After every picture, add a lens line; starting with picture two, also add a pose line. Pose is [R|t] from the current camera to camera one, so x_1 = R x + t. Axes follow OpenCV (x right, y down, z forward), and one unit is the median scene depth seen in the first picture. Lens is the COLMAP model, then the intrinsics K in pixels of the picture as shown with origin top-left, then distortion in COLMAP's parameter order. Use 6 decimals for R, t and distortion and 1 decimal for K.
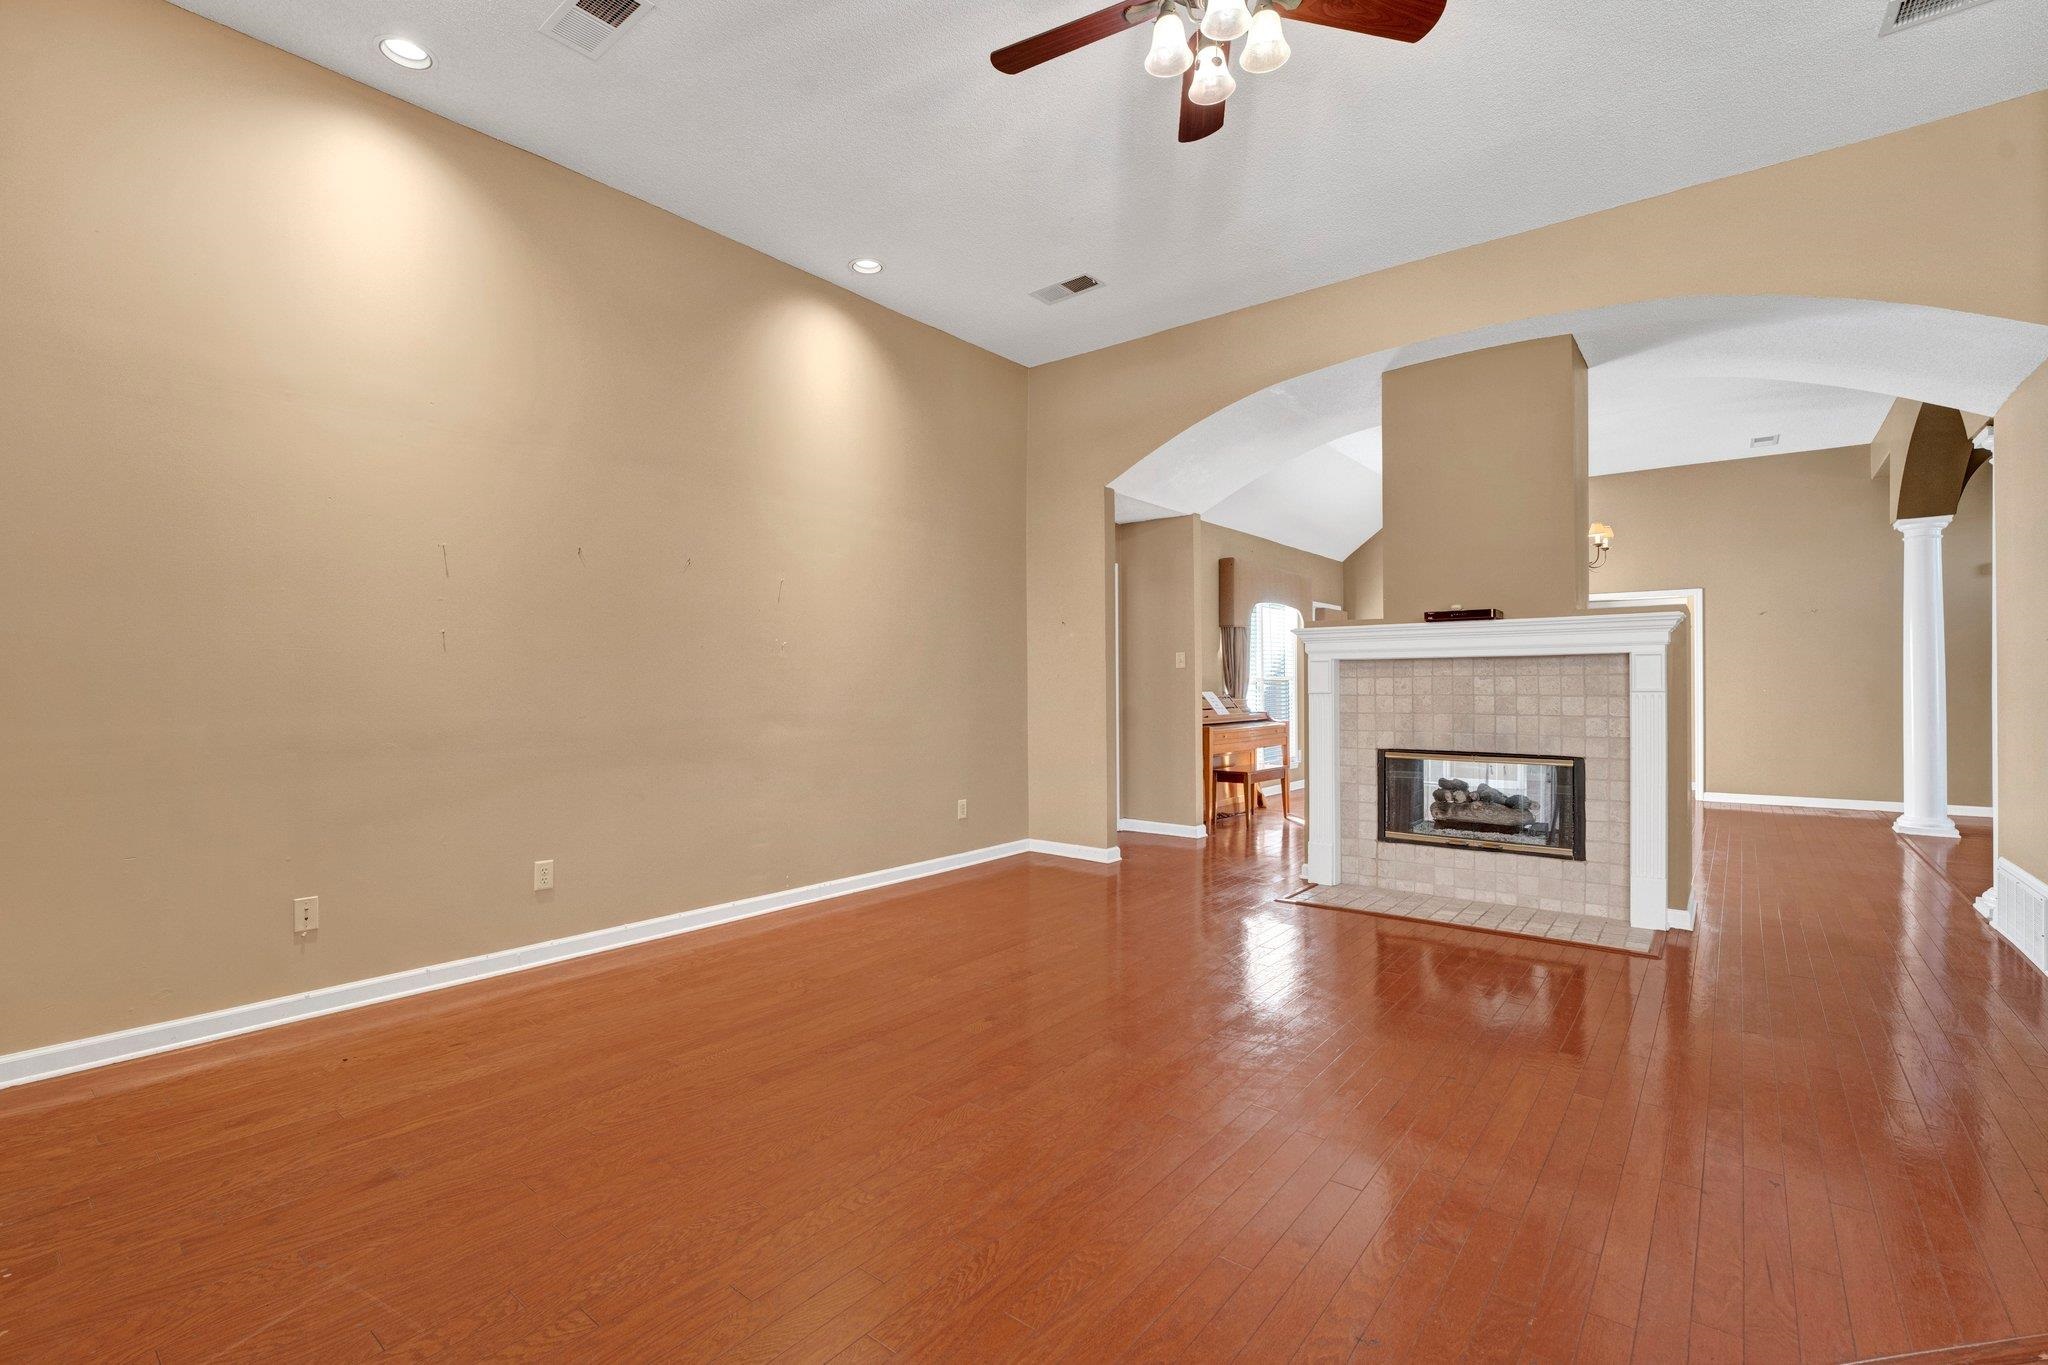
lens RADIAL K [[898.2, 0, 1024.8], [0, 898.2, 690.6], [0, 0, 1]] dist [-0.019204, -0.000053]
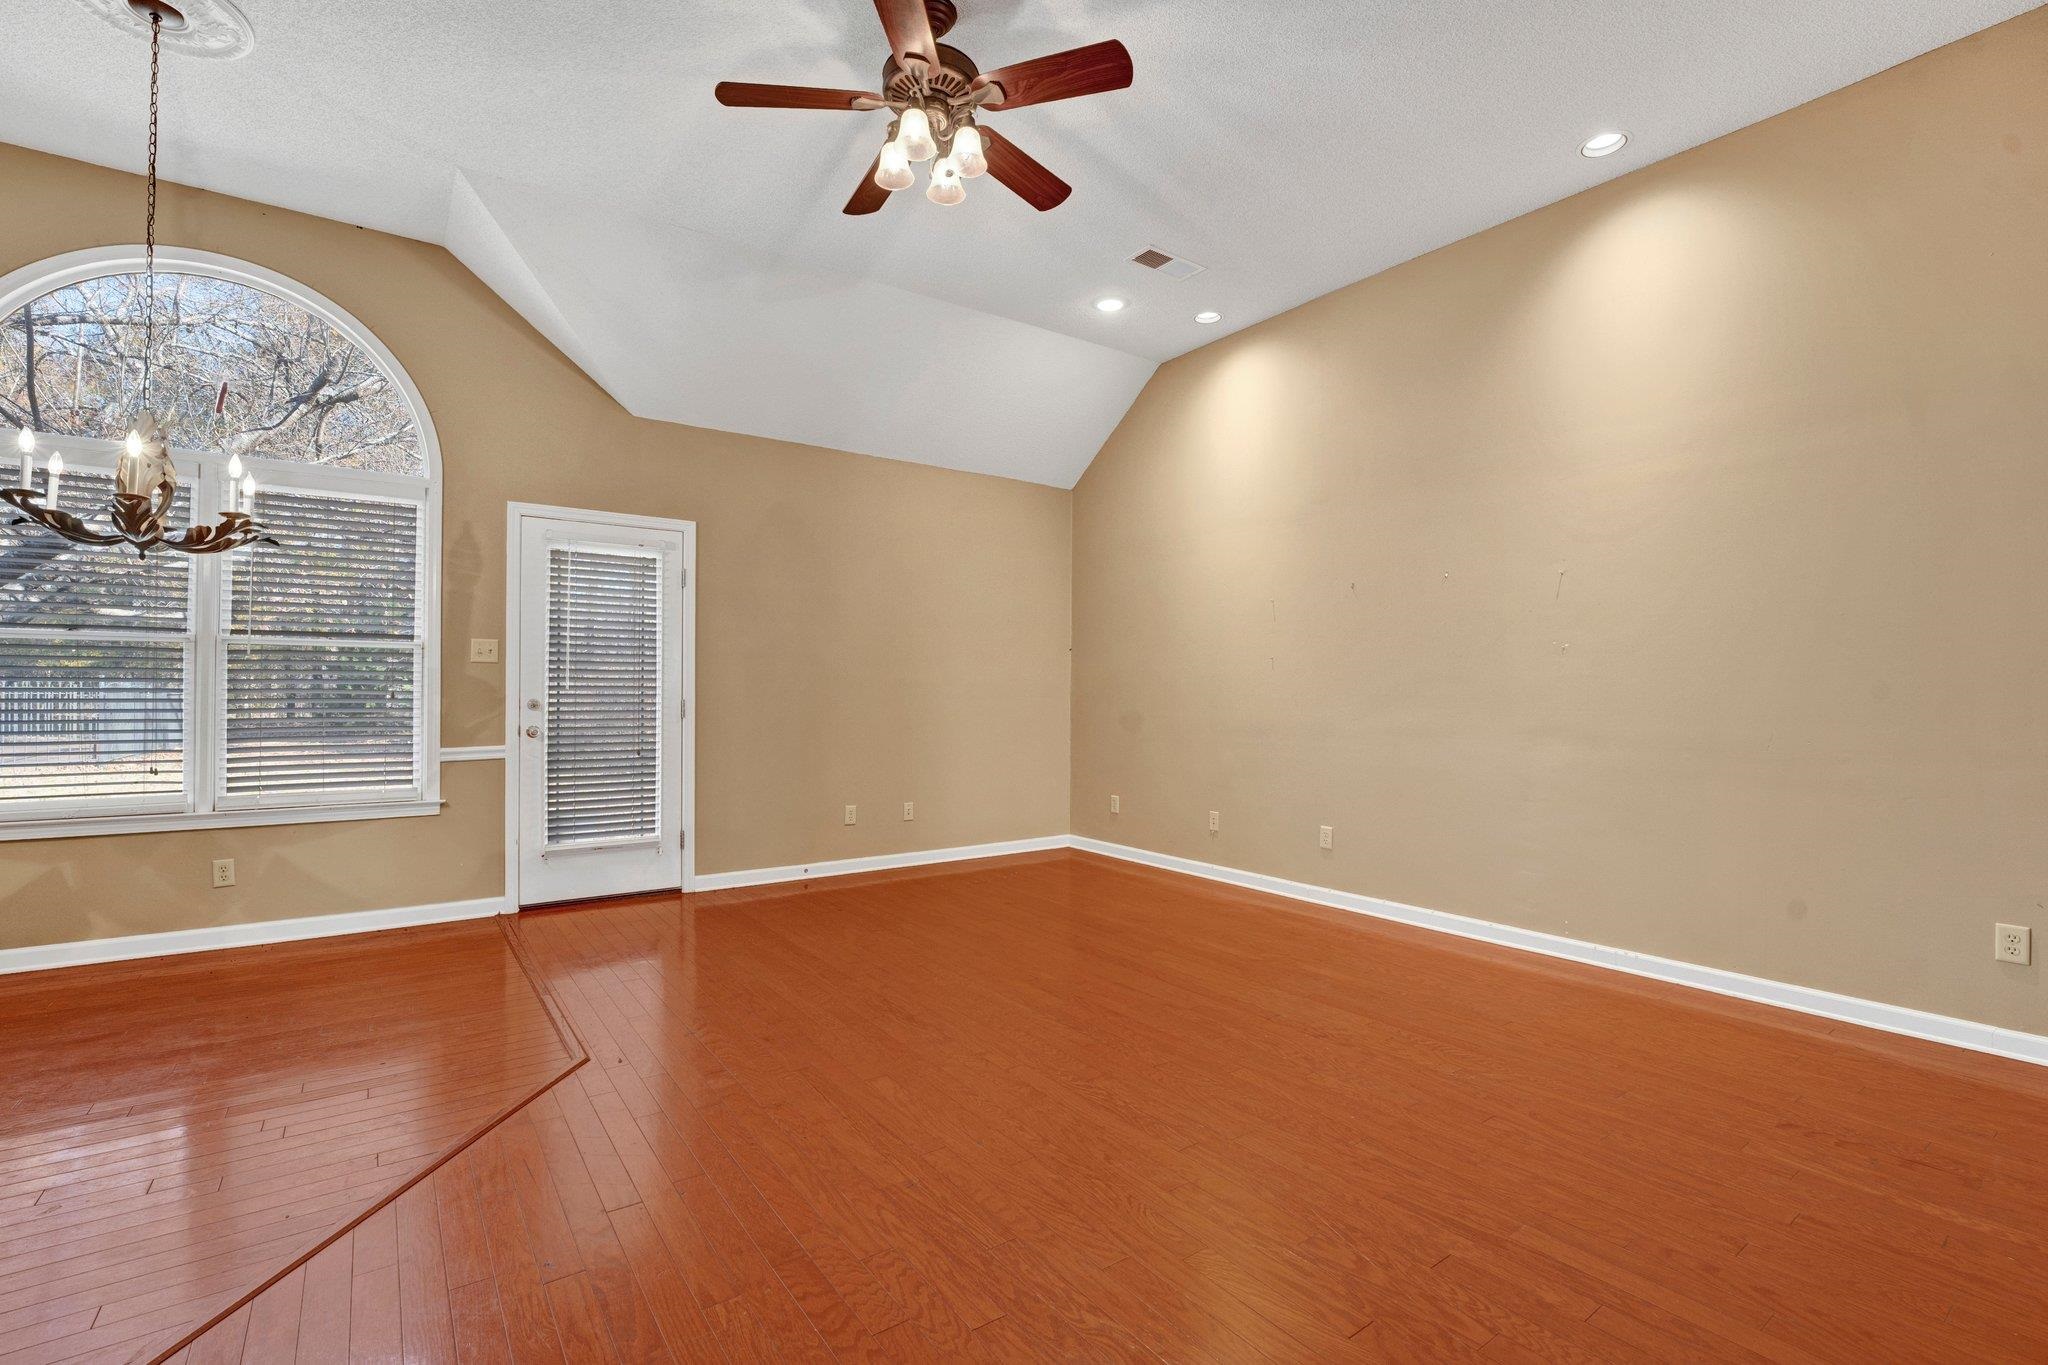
lens RADIAL K [[898.2, 0, 1024.8], [0, 898.2, 690.6], [0, 0, 1]] dist [-0.019204, -0.000053]
pose [[-0.269549, -0.004337, -0.962977, 0.688792], [-0.008616, 0.999961, -0.002092, -0.004129], [0.962948, 0.007733, -0.269576, 0.739487]]
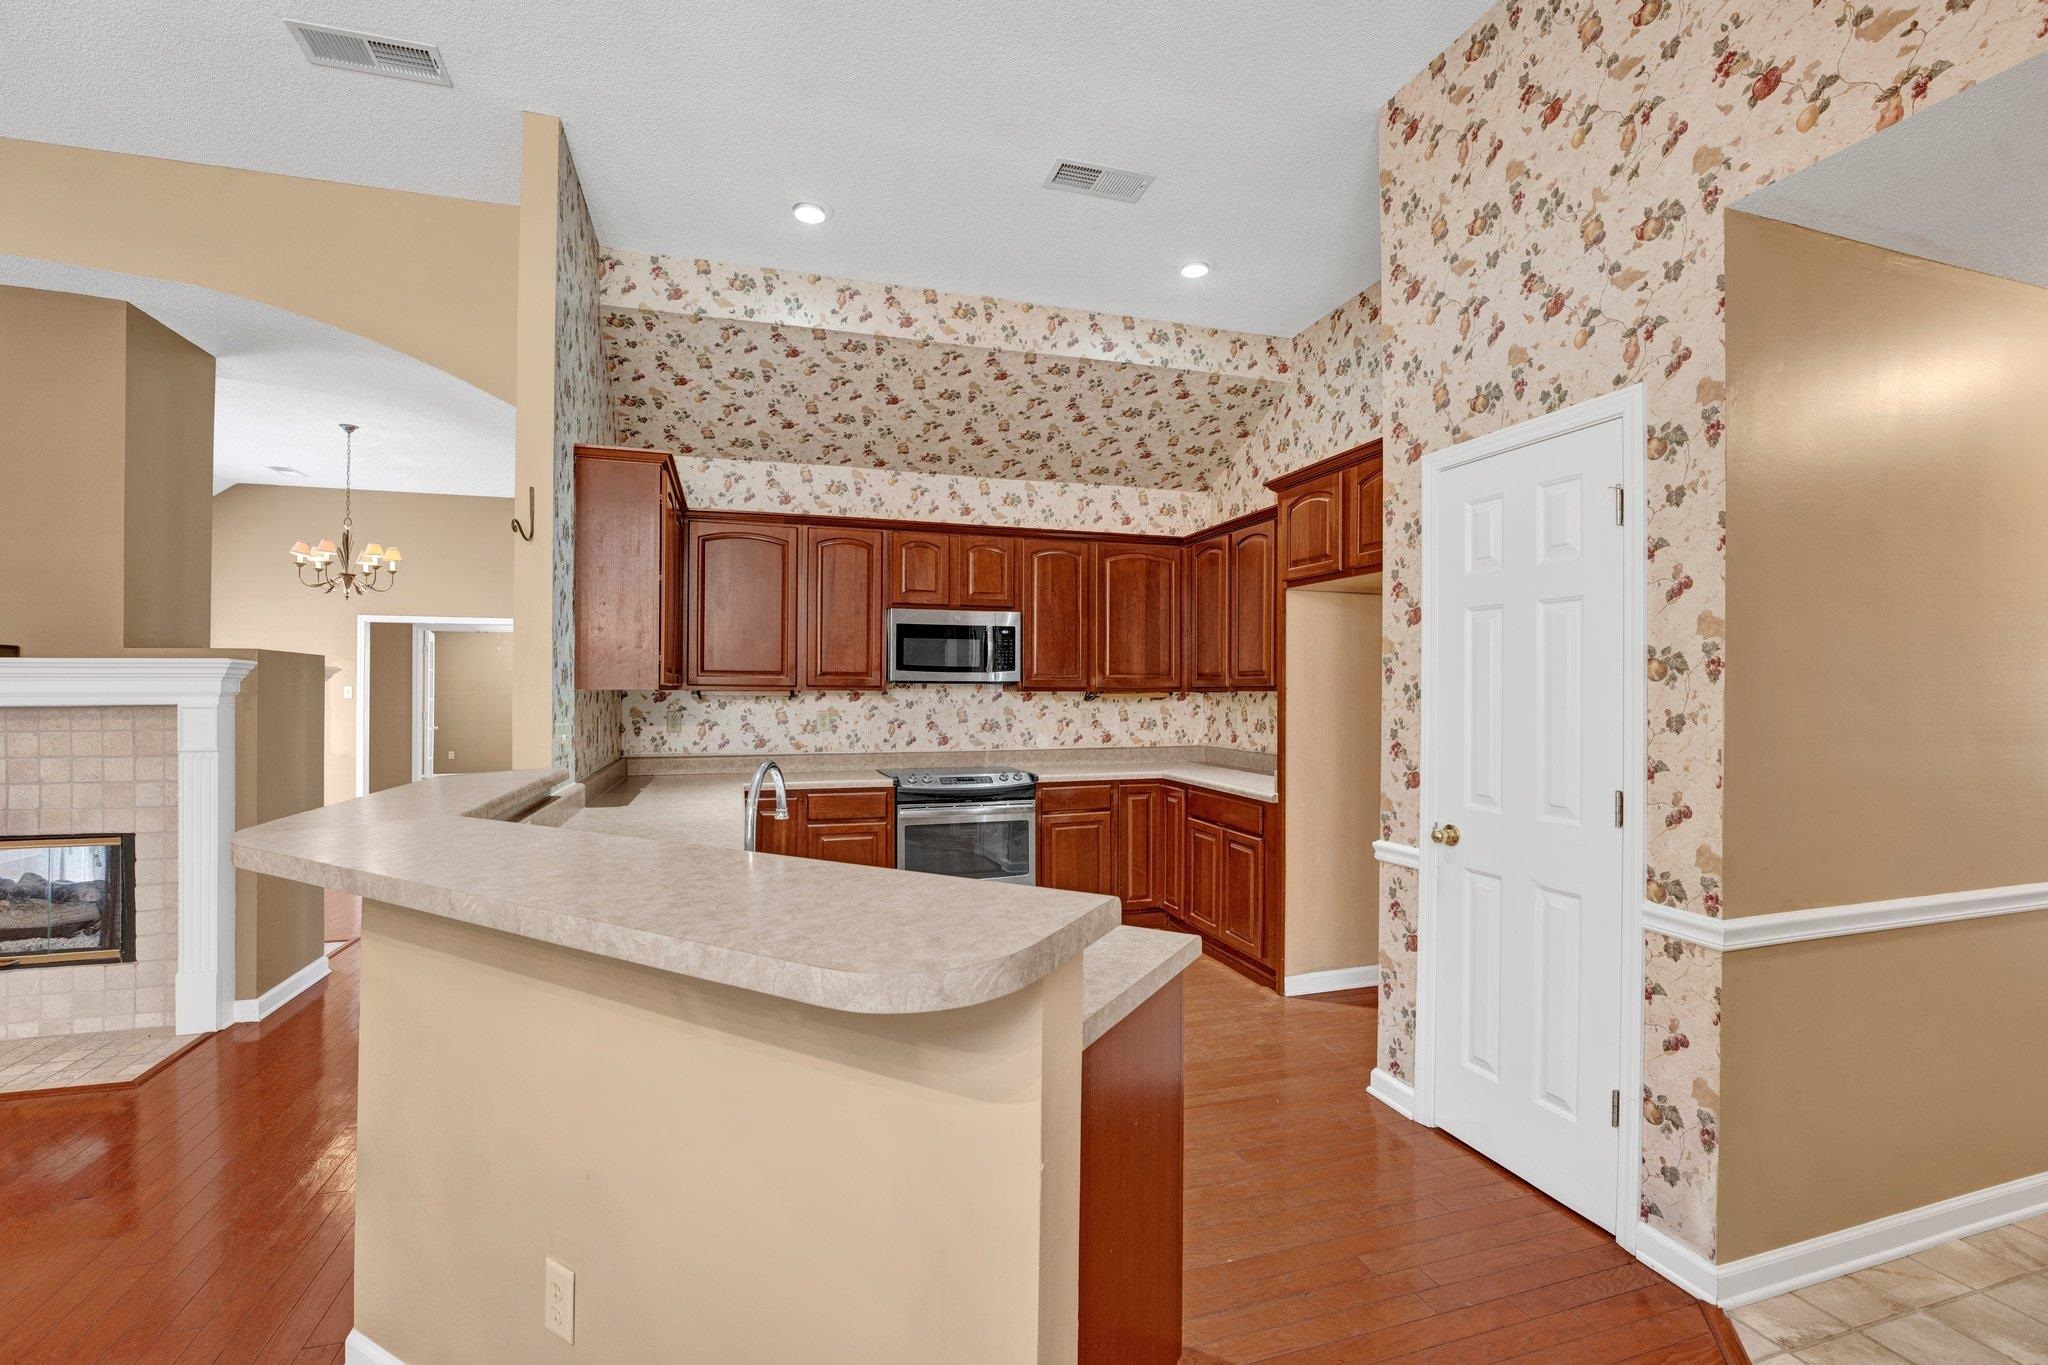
lens RADIAL K [[886.2, 0, 1009.9], [0, 886.2, 684.9], [0, 0, 1]] dist [-0.015581, 0.000113]
pose [[0.563855, 0.008343, 0.825832, 0.411035], [0.001297, 0.999939, -0.010987, -0.047749], [-0.825873, 0.007266, 0.563809, -0.096776]]
